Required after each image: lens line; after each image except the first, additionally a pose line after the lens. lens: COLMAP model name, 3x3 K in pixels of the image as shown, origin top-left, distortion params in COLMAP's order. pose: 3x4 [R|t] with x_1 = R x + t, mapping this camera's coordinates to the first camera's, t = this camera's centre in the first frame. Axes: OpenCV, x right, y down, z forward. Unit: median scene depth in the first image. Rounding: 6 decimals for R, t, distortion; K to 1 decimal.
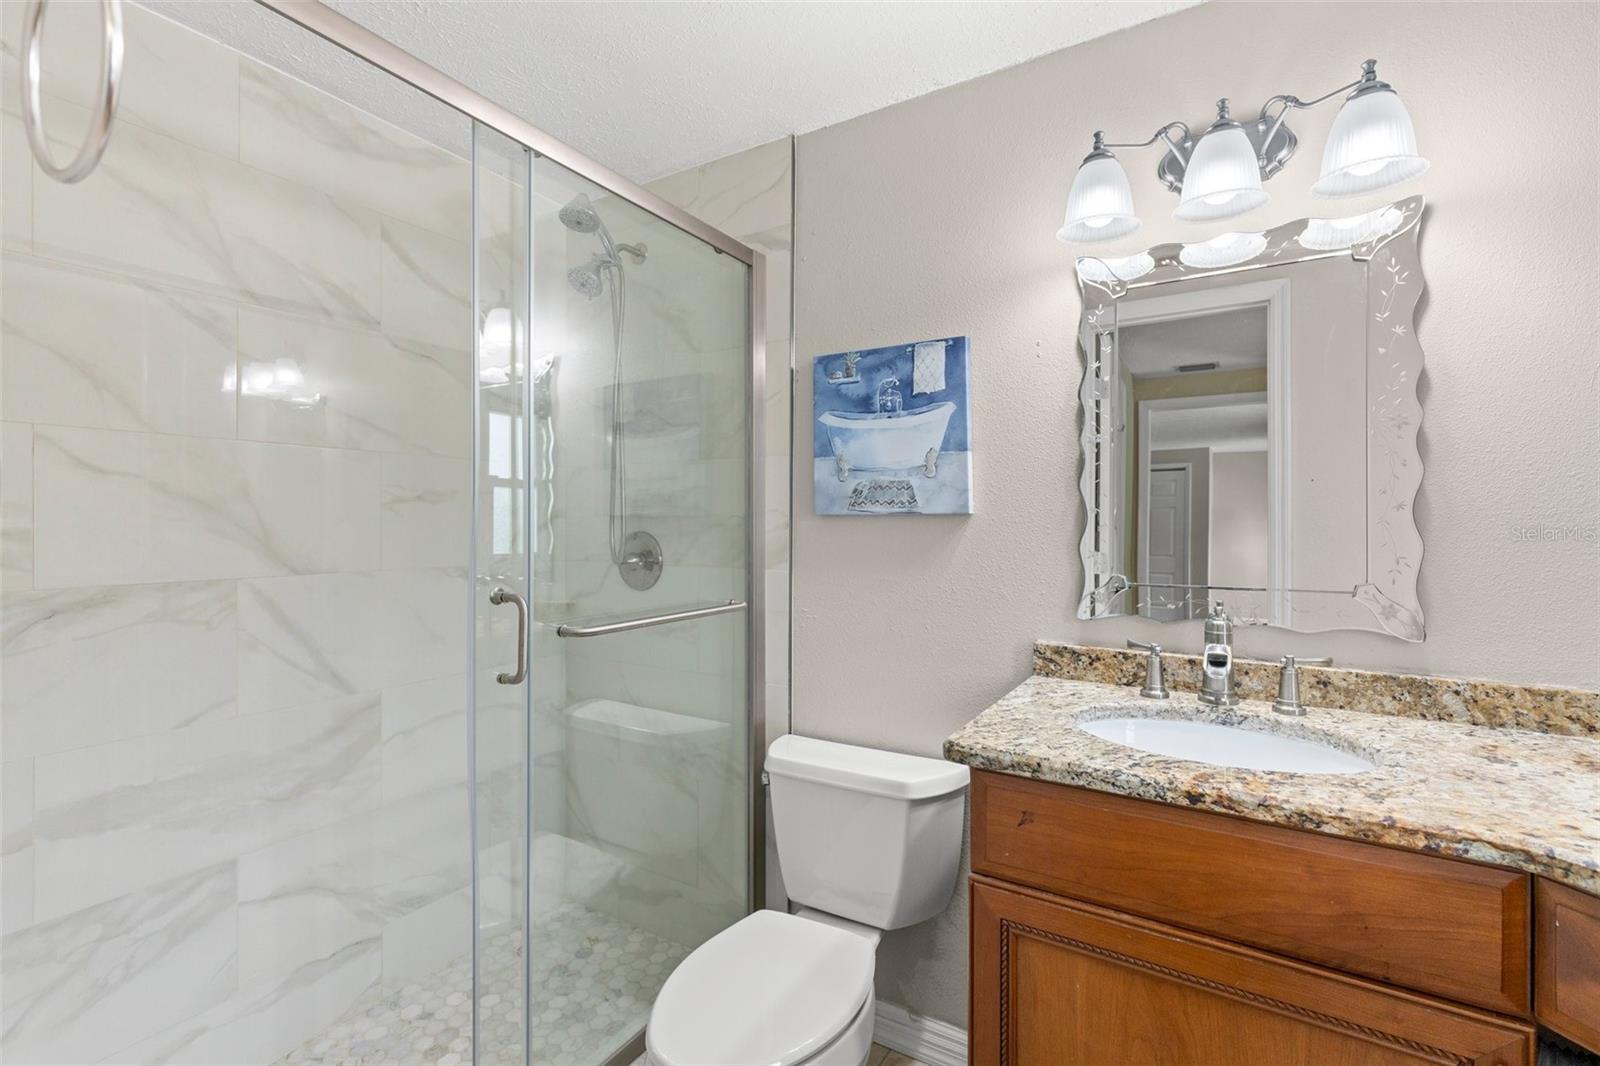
lens RADIAL K [[723.1, 0, 799.0], [0, 723.1, 522.8], [0, 0, 1]] dist [0.008830, -0.000590]
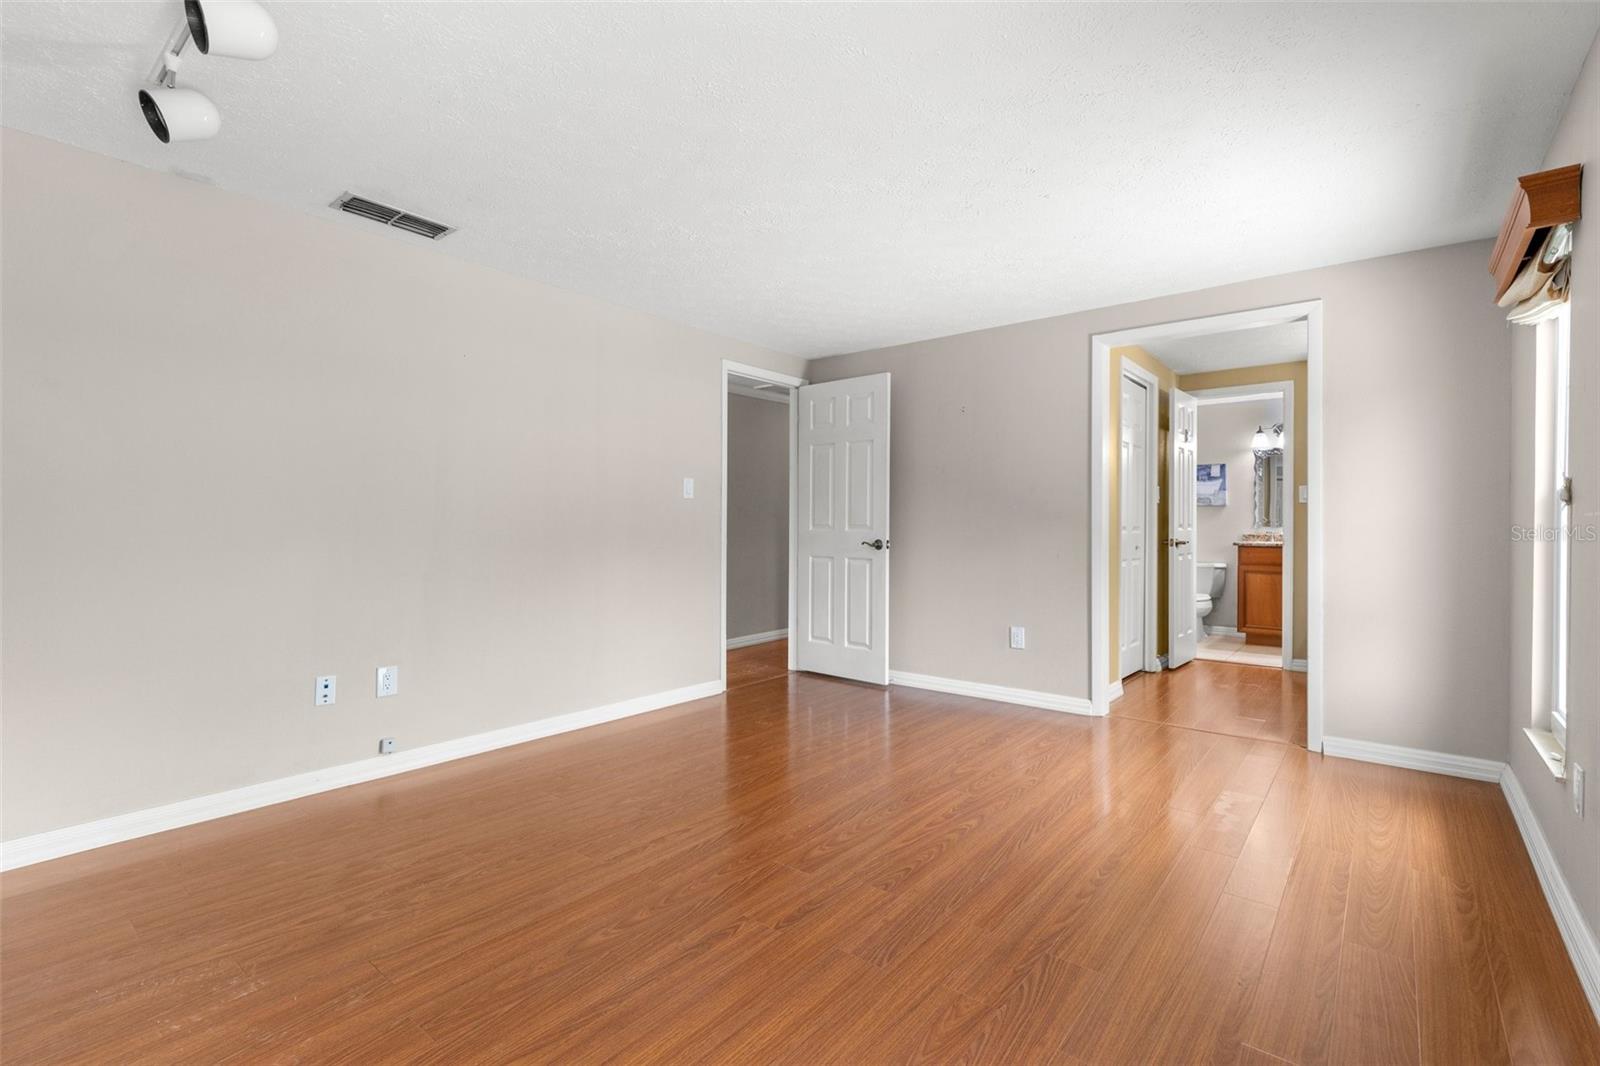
lens RADIAL K [[723.1, 0, 799.0], [0, 723.1, 522.8], [0, 0, 1]] dist [0.008830, -0.000590]
pose [[0.990205, 0.002904, -0.139589, -1.806261], [-0.002577, 0.999993, 0.002522, 0.094603], [0.139595, -0.002138, 0.990206, -3.900492]]
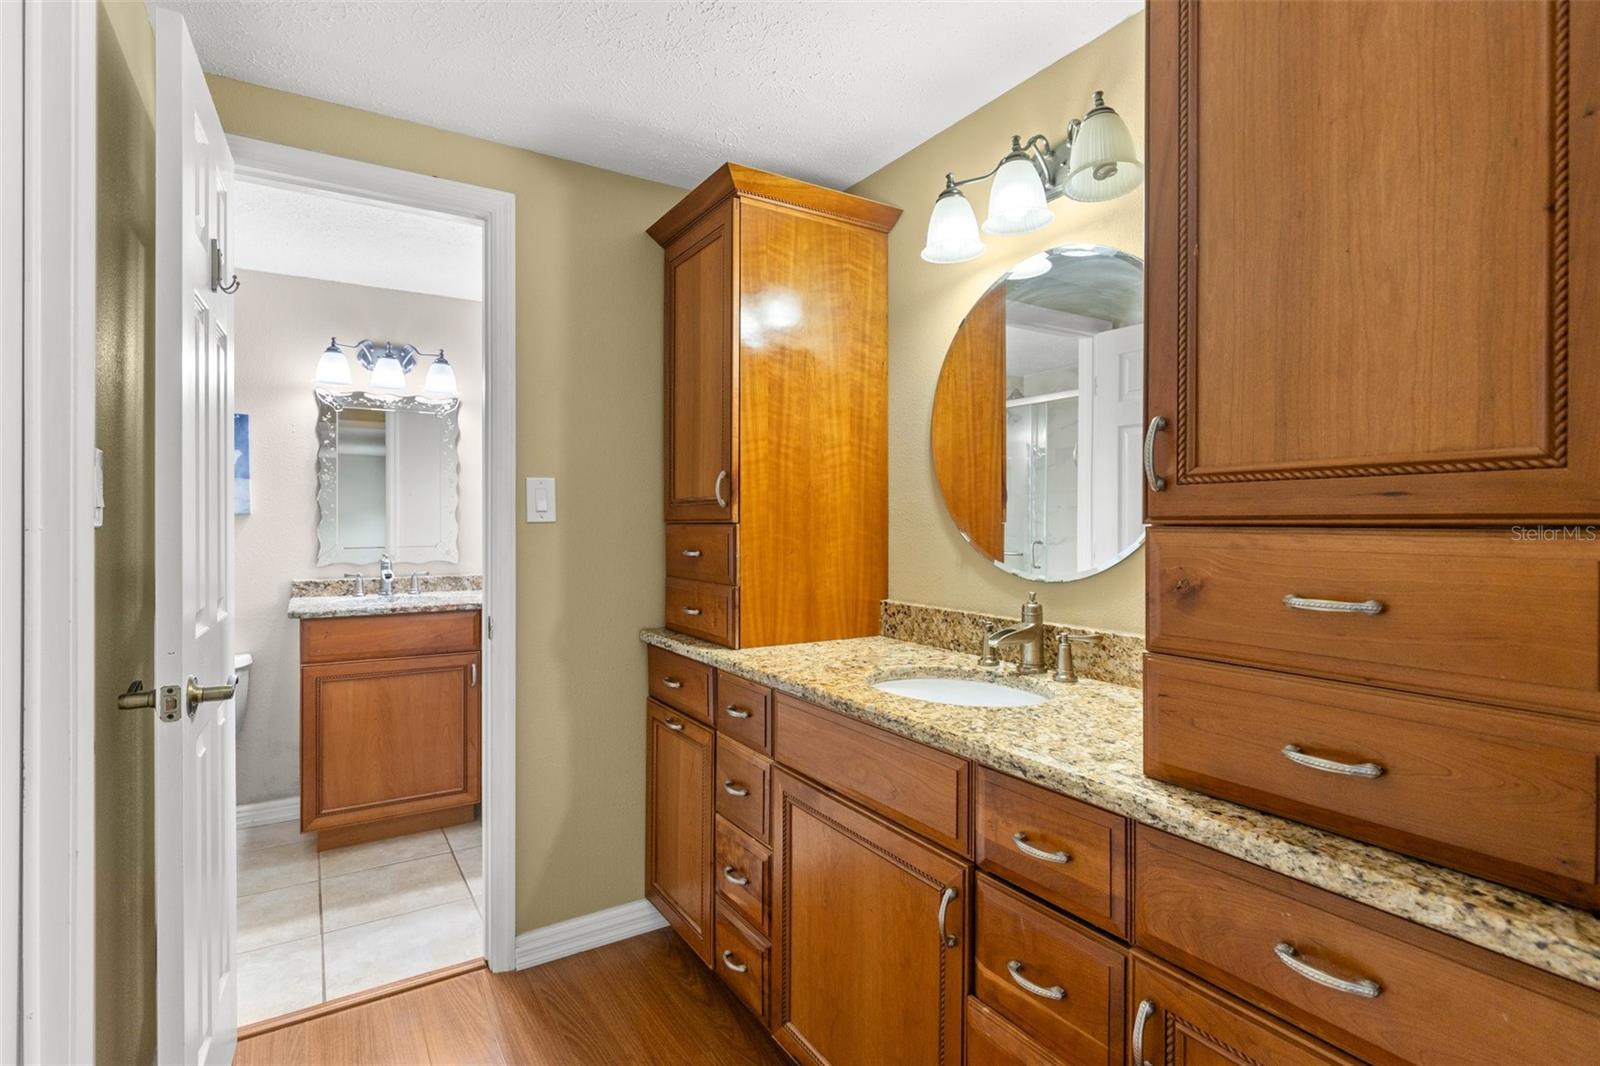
lens RADIAL K [[779.9, 0, 810.8], [0, 779.9, 517.8], [0, 0, 1]] dist [-0.000537, 0.000064]
pose [[0.435901, 0.000528, 0.899995, -0.969950], [-0.001557, 0.999999, 0.000168, -0.006221], [-0.899993, -0.001475, 0.435901, -1.185126]]
